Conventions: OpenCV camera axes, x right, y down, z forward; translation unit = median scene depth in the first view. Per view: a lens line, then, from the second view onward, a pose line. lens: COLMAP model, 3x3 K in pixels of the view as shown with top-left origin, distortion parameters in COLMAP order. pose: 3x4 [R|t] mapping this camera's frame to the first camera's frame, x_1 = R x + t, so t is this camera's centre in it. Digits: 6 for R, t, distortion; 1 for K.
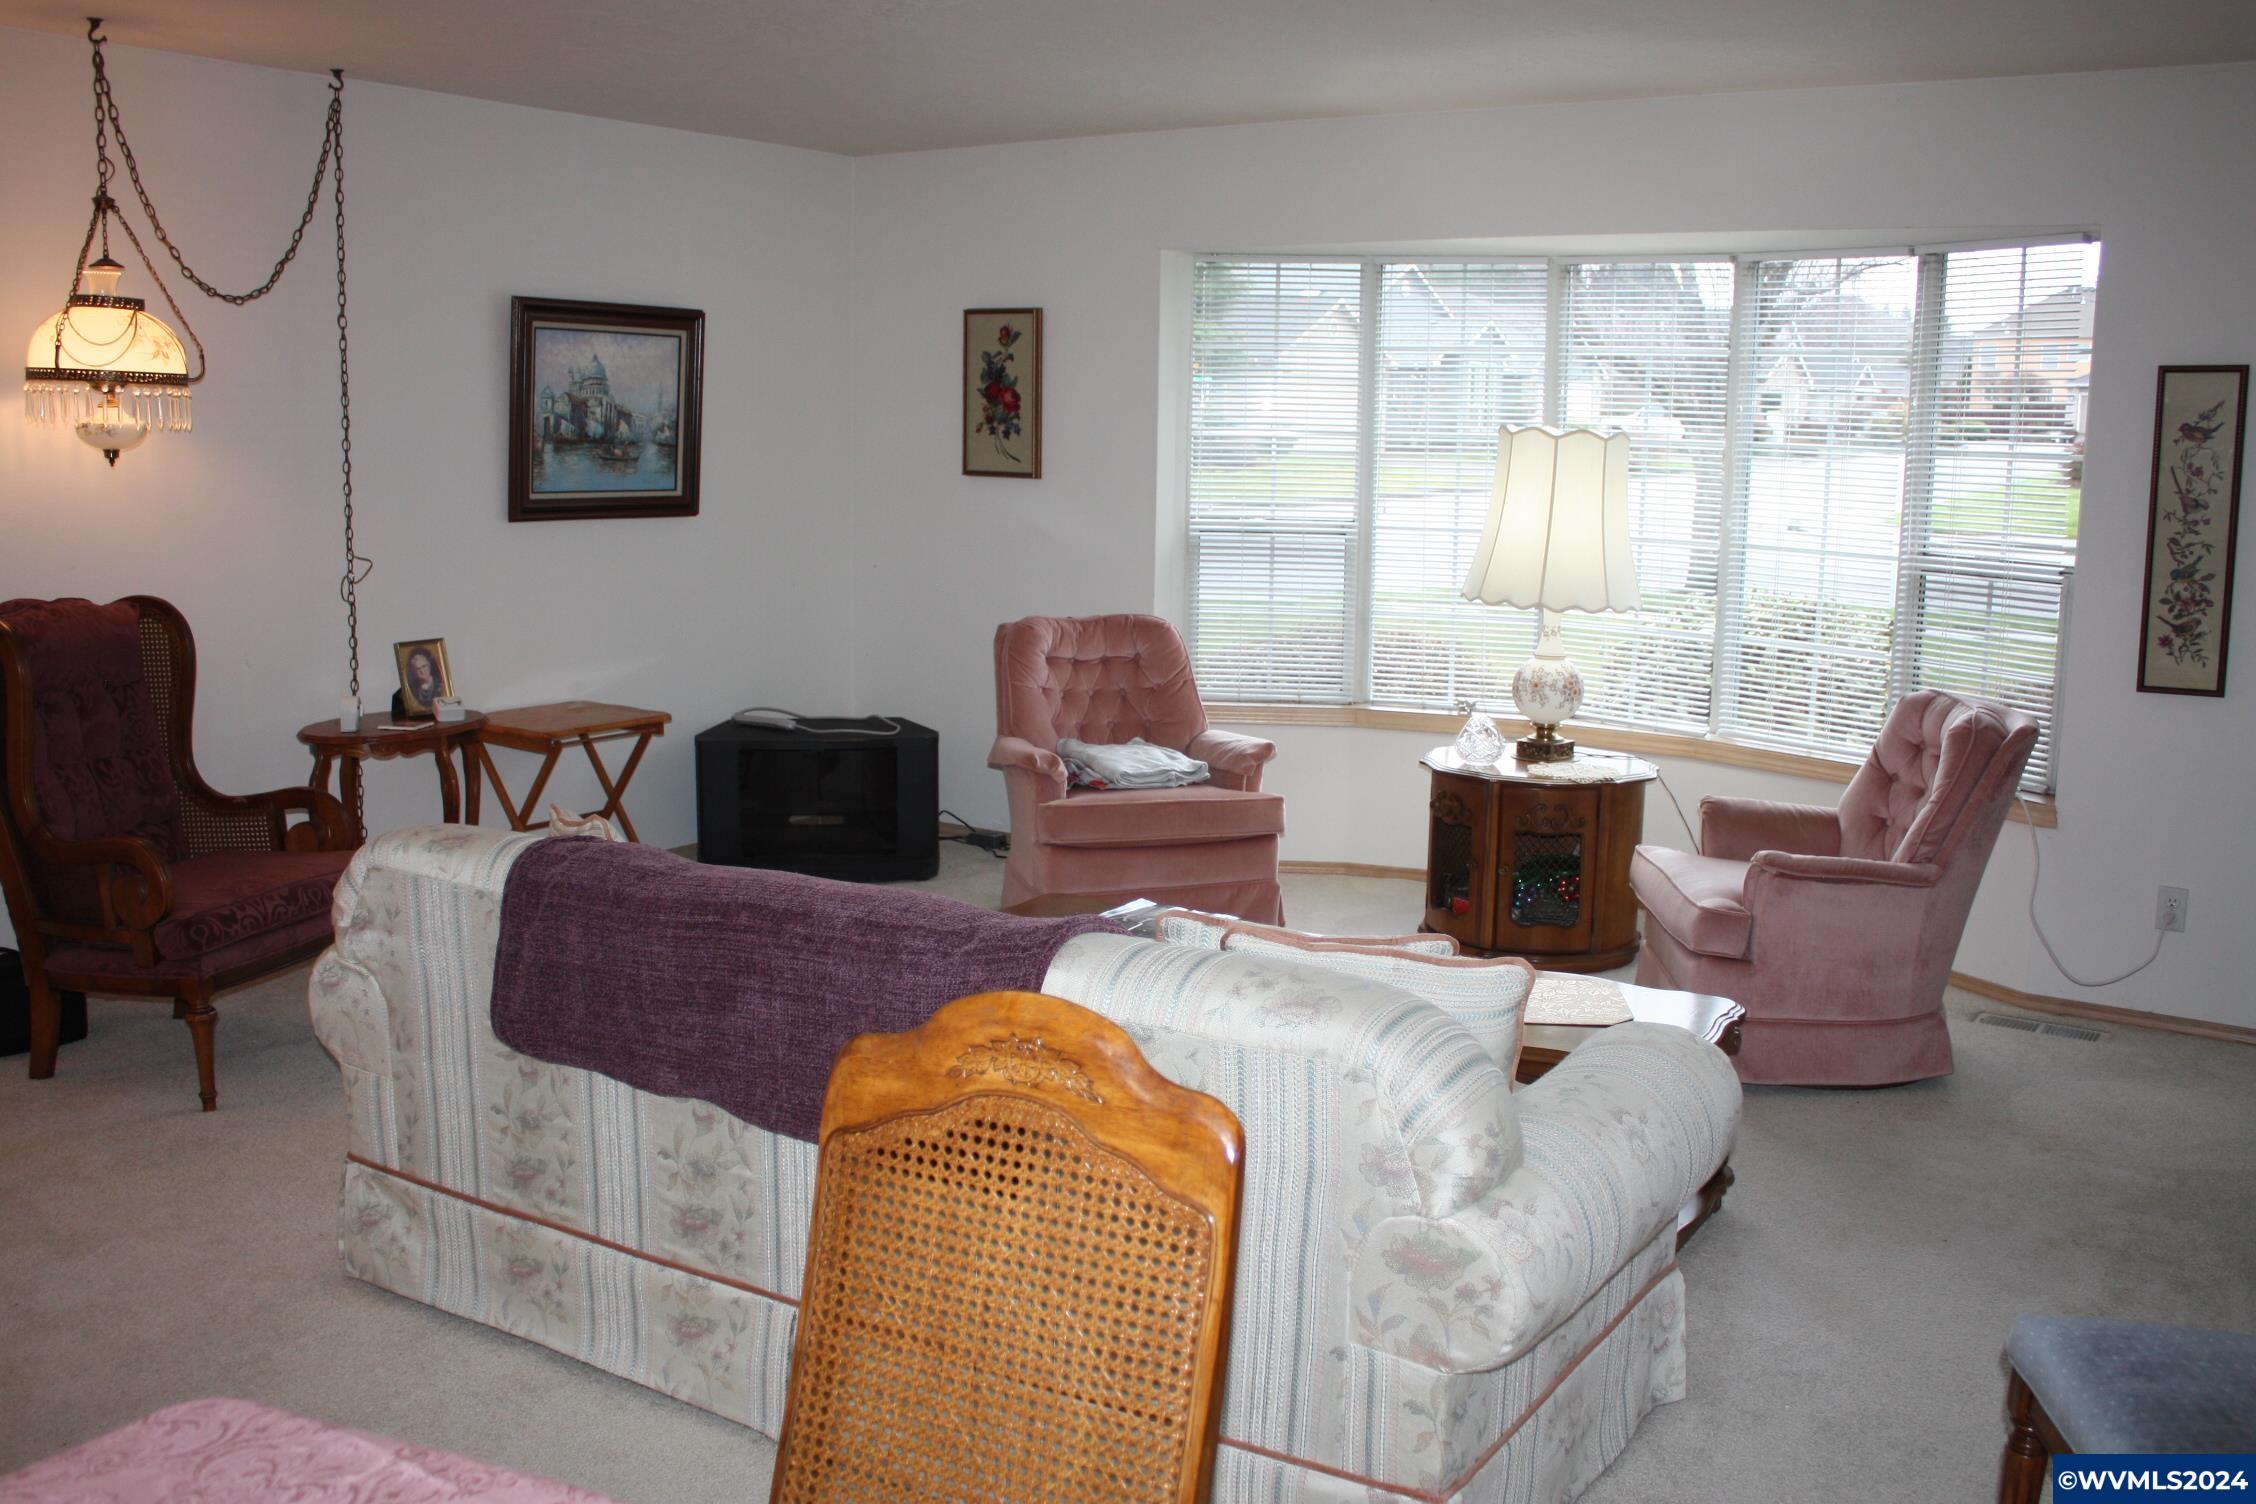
lens RADIAL K [[2144.5, 0, 1123.9], [0, 2144.5, 760.3], [0, 0, 1]] dist [-0.018879, 0.000000]
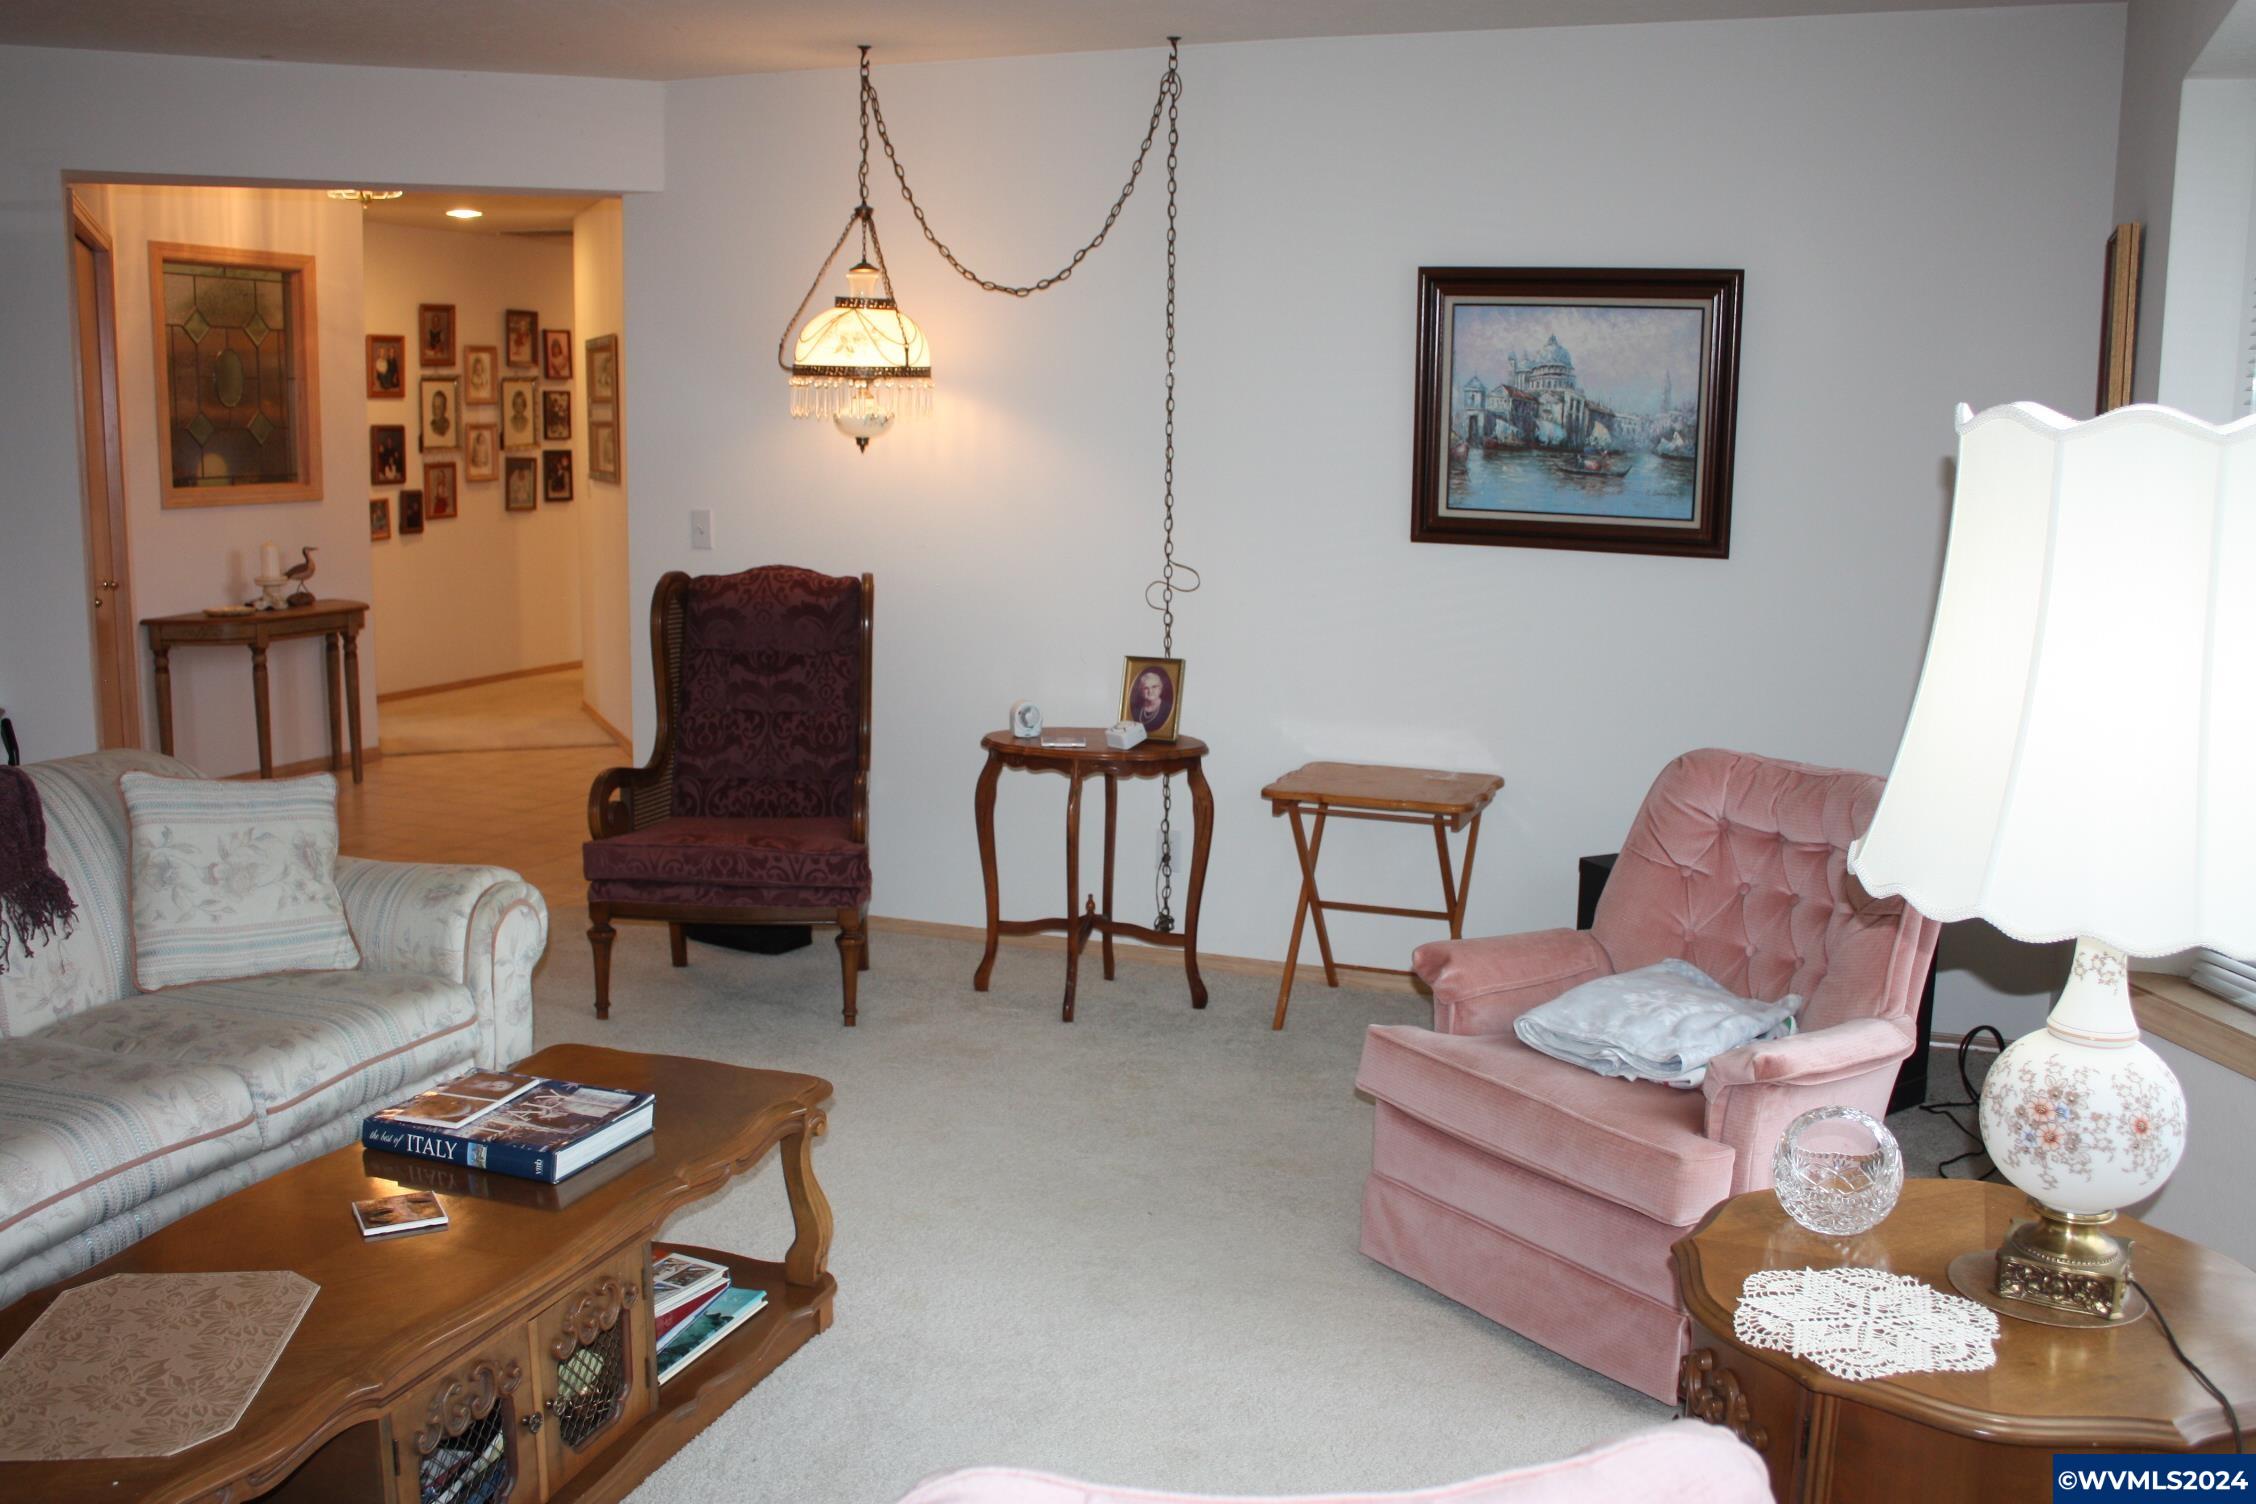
lens RADIAL K [[2144.5, 0, 1108.8], [0, 2144.5, 737.0], [0, 0, 1]] dist [-0.018879, 0.000000]
pose [[0.168129, 0.164019, -0.972024, 0.495446], [-0.162521, 0.977179, 0.136778, -0.128013], [0.972276, 0.134978, 0.190948, 0.717297]]
